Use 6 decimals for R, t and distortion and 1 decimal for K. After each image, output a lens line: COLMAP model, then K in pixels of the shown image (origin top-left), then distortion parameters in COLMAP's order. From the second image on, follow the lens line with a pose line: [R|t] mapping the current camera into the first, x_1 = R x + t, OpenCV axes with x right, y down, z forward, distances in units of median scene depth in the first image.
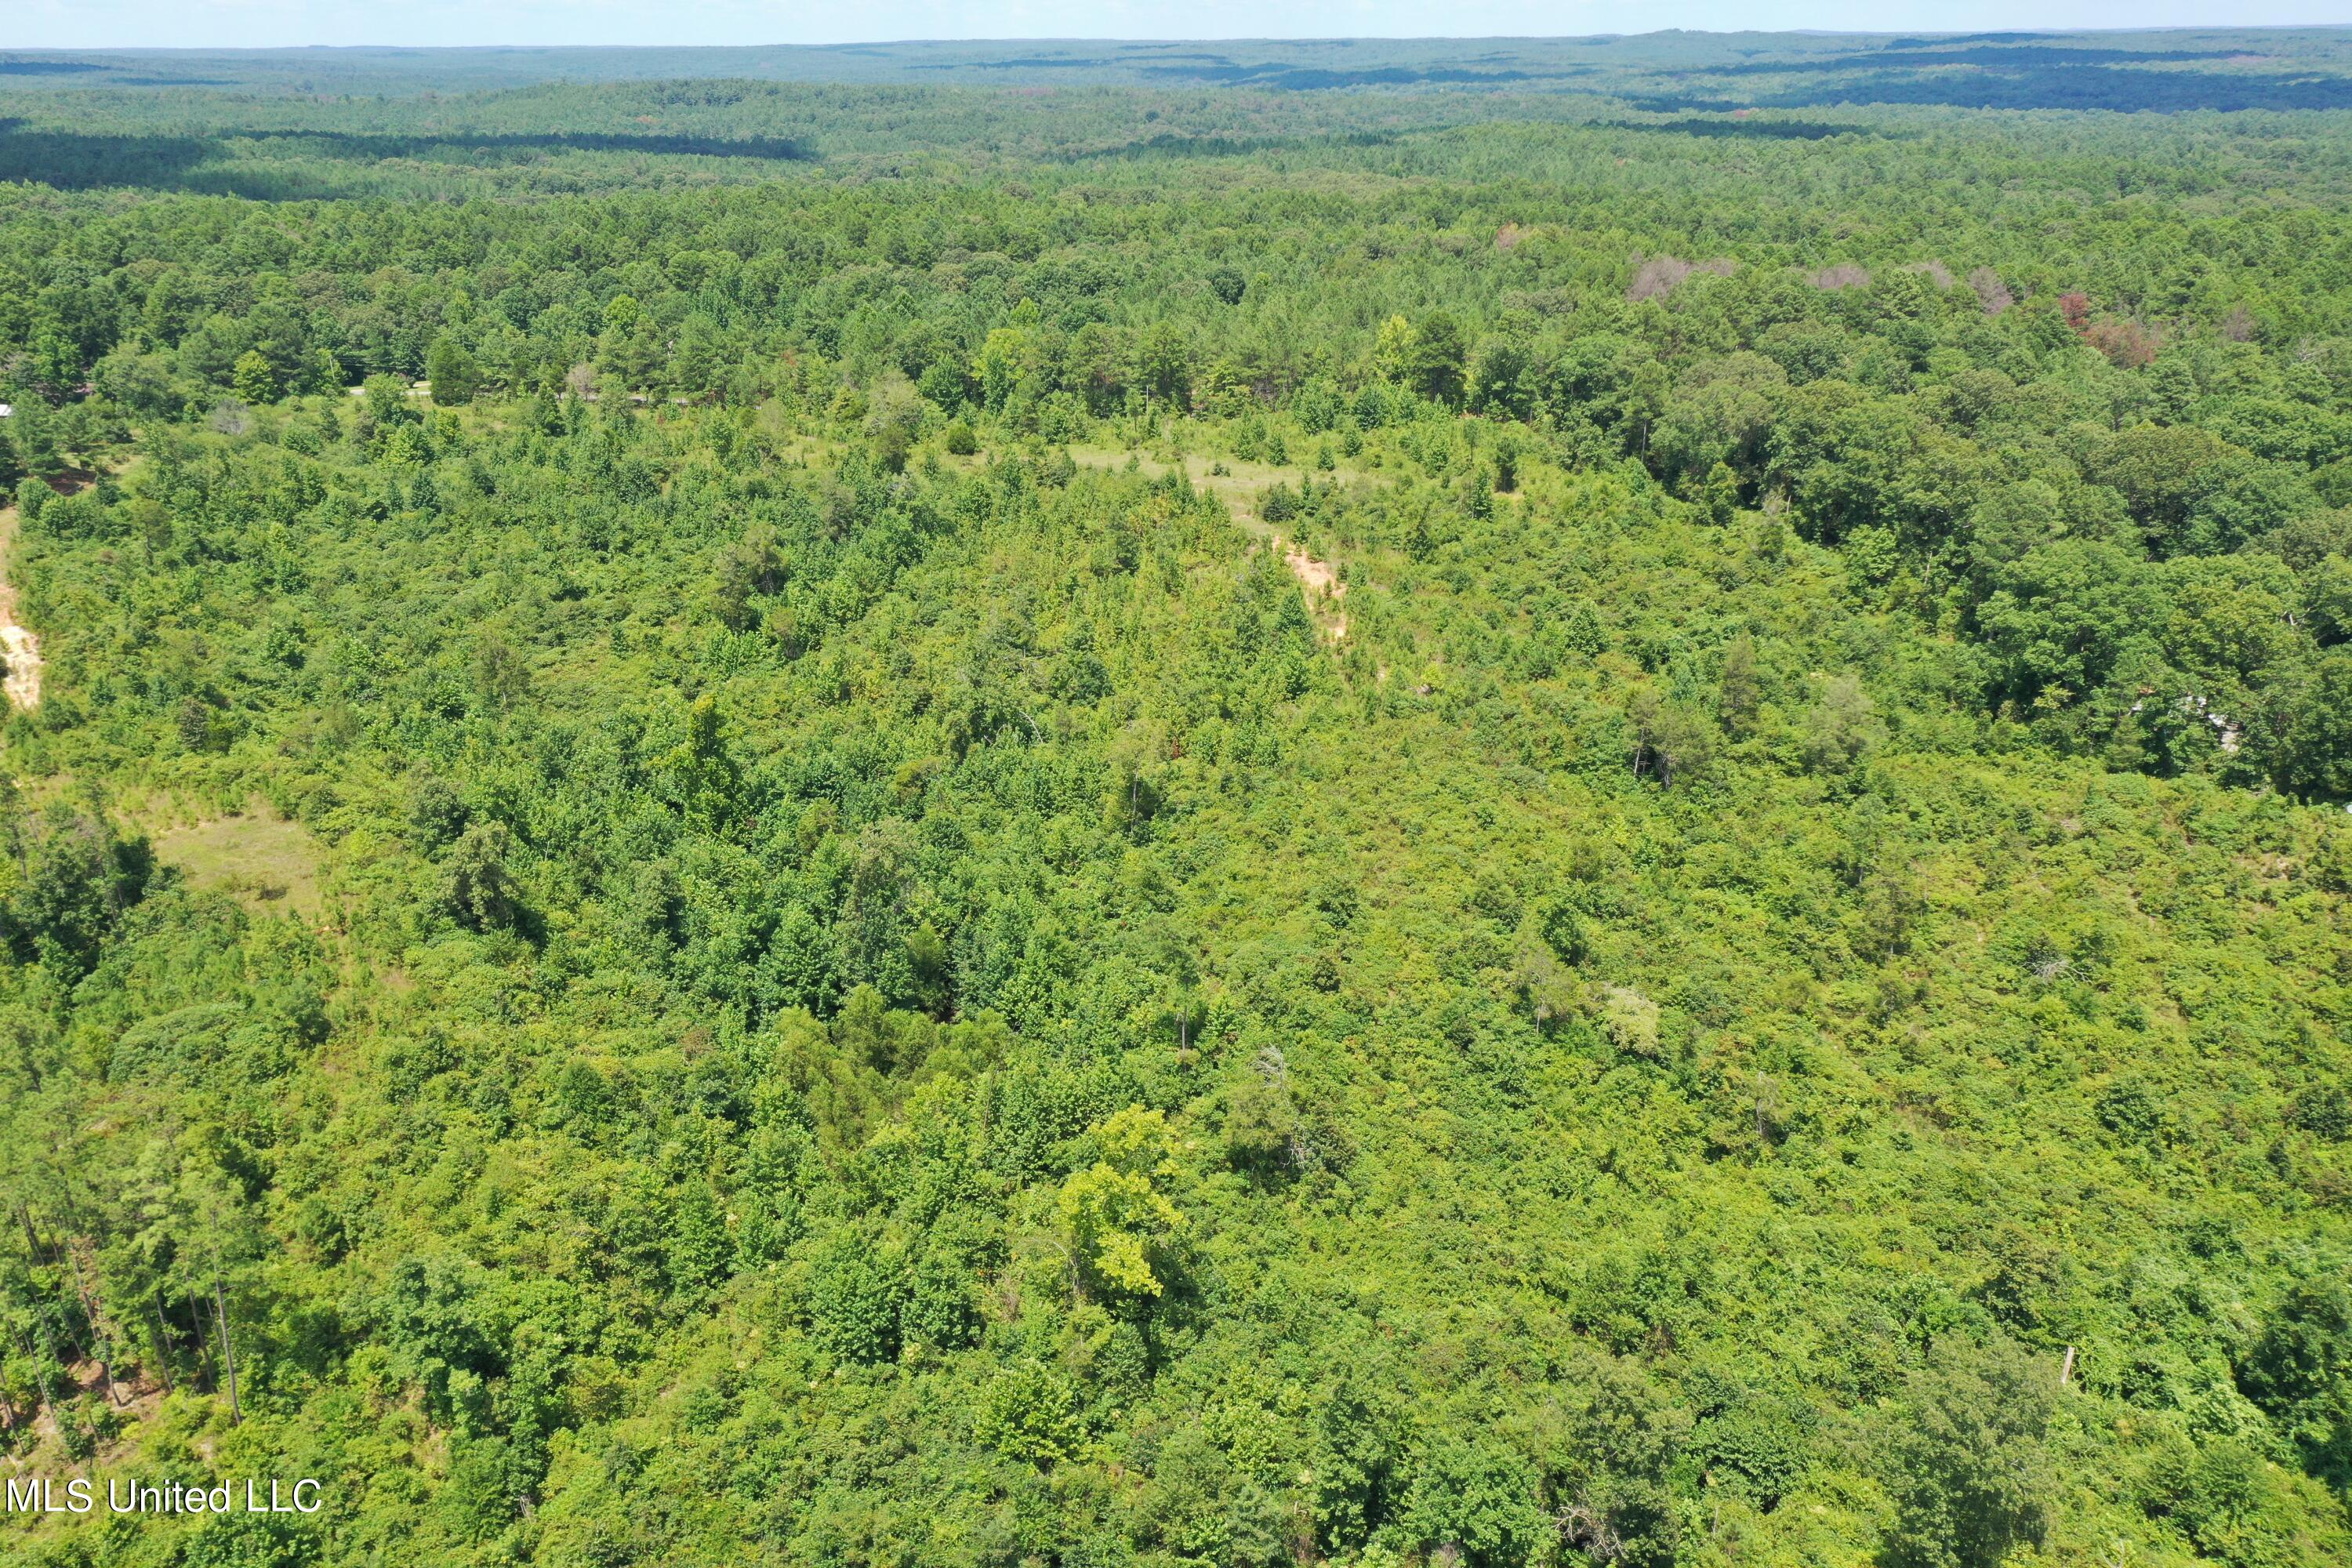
lens RADIAL K [[1859.4, 0, 1195.7], [0, 1859.4, 787.1], [0, 0, 1]] dist [0.018694, 0.002838]
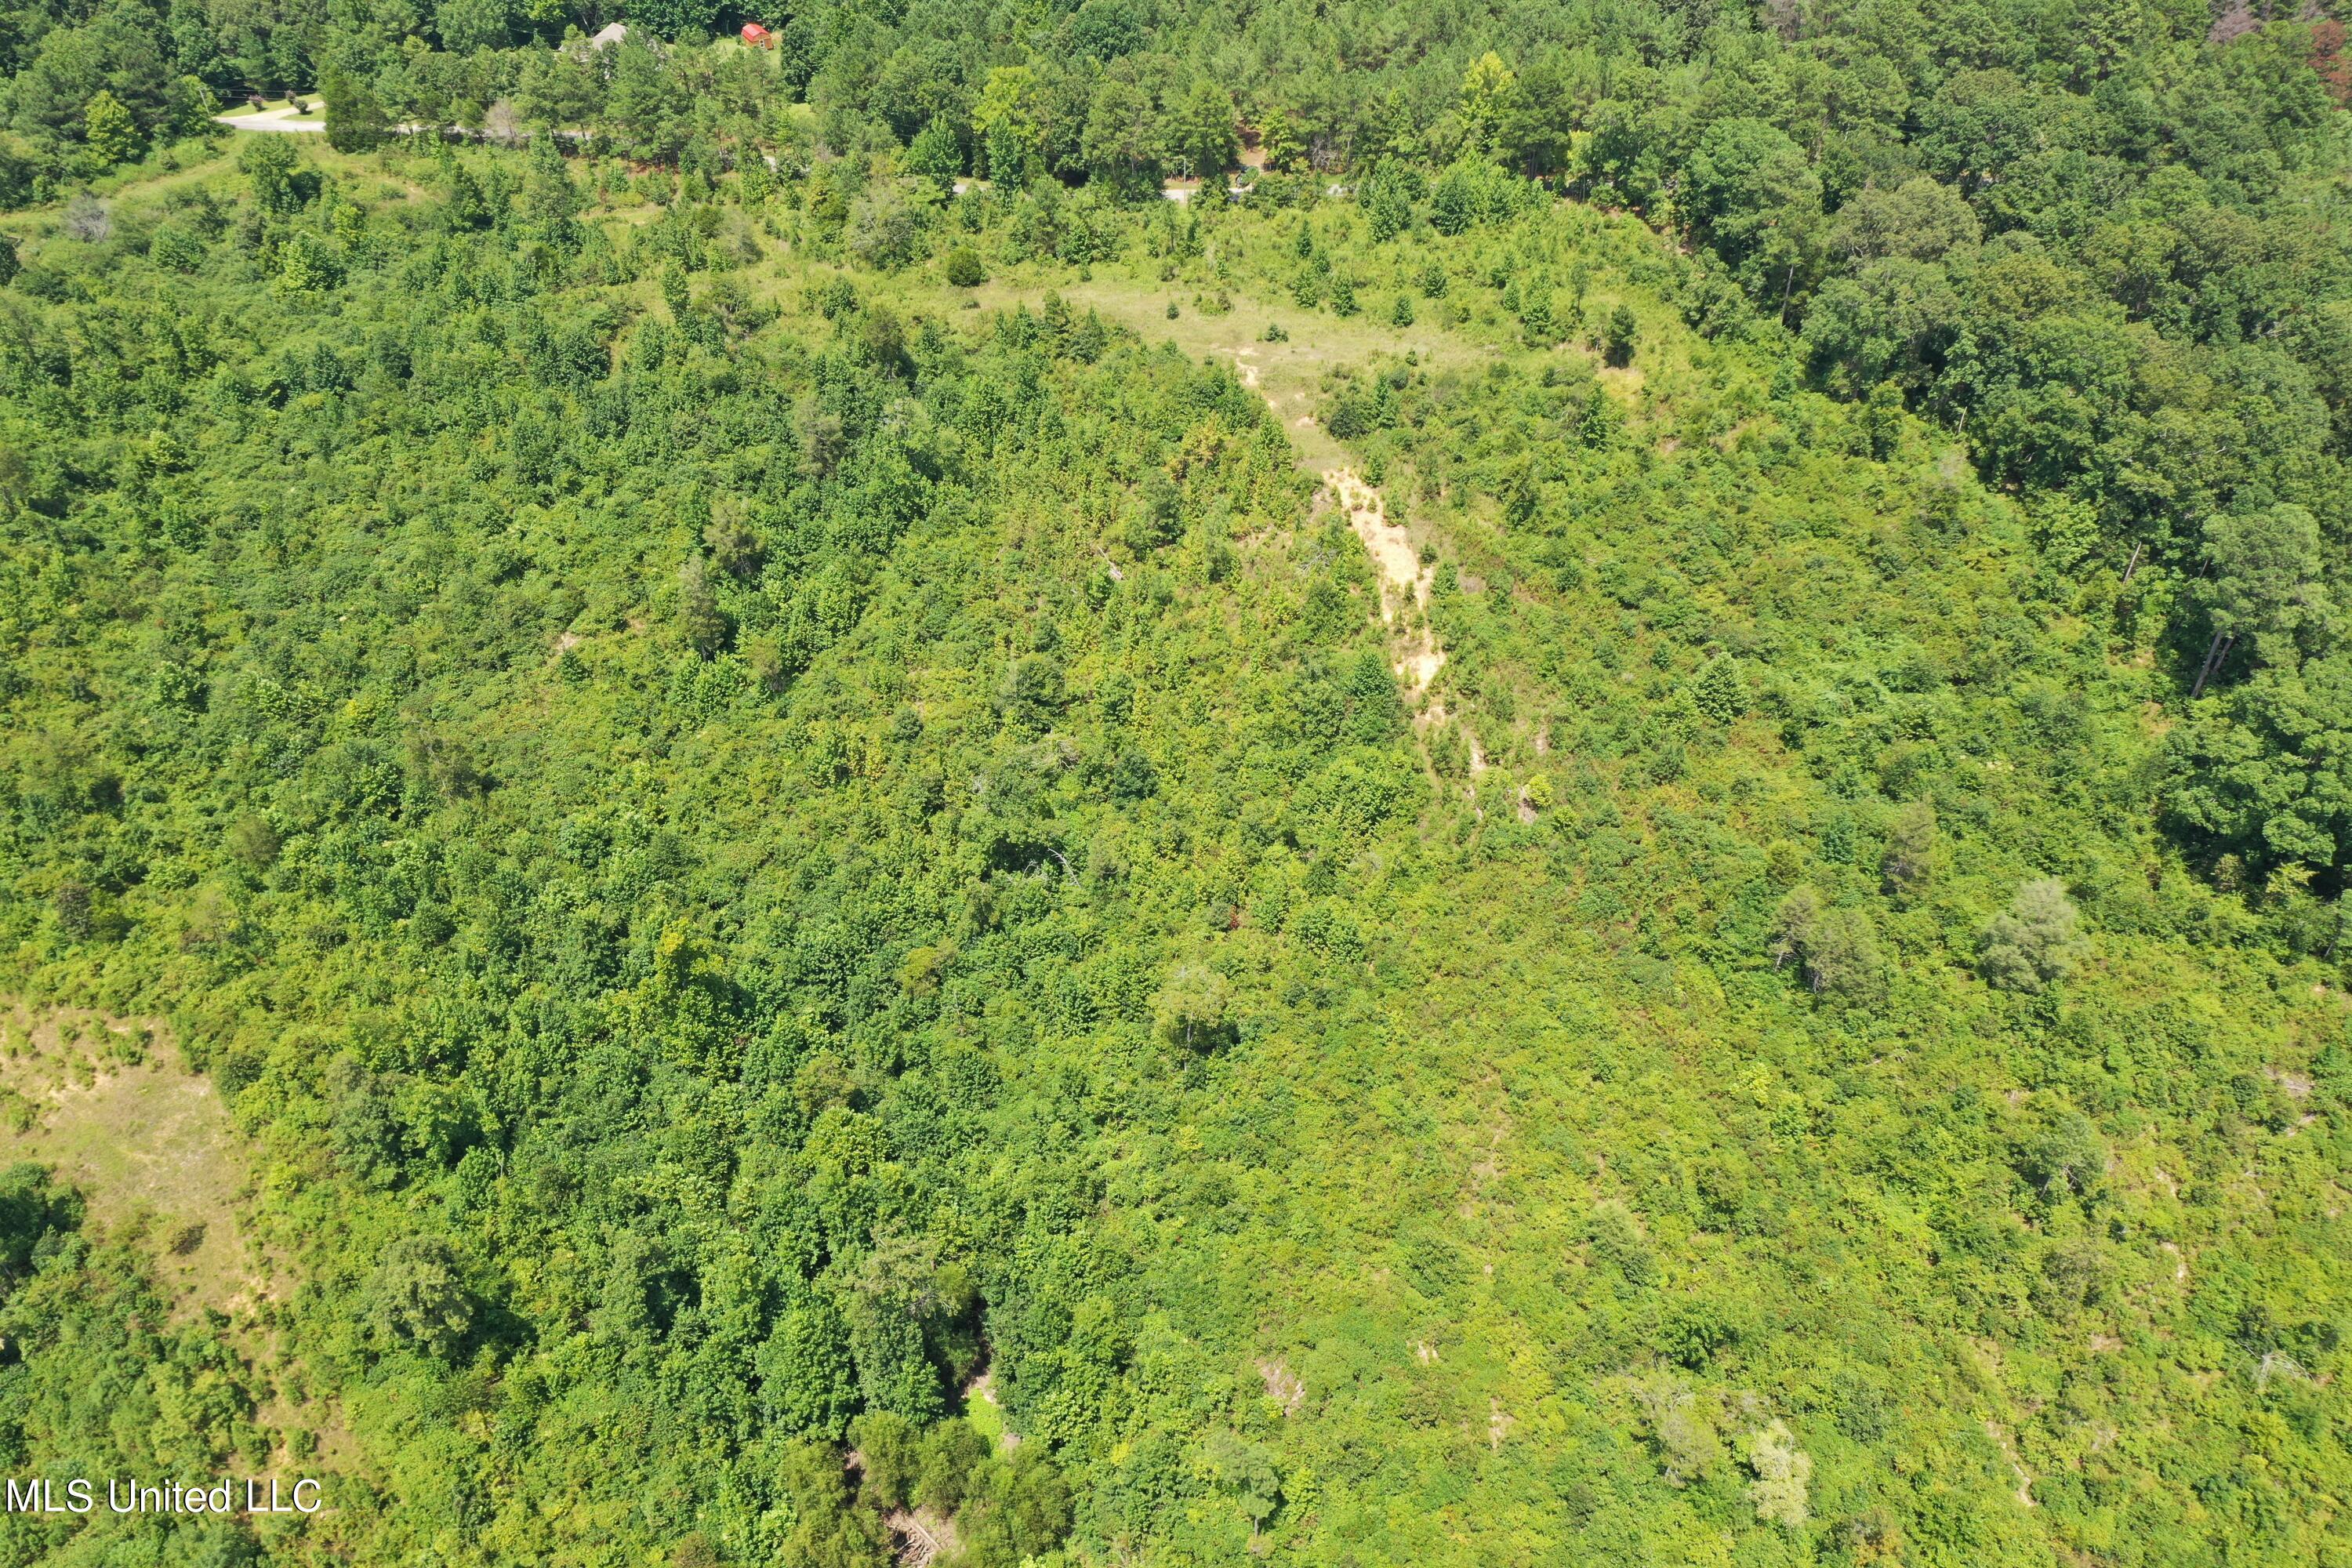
lens RADIAL K [[1859.4, 0, 1195.7], [0, 1859.4, 787.1], [0, 0, 1]] dist [0.018694, 0.002838]
pose [[0.999942, 0.002724, -0.010386, -0.014624], [0.000546, 0.953130, 0.302562, -0.247670], [0.010724, -0.302550, 0.953073, 0.155229]]
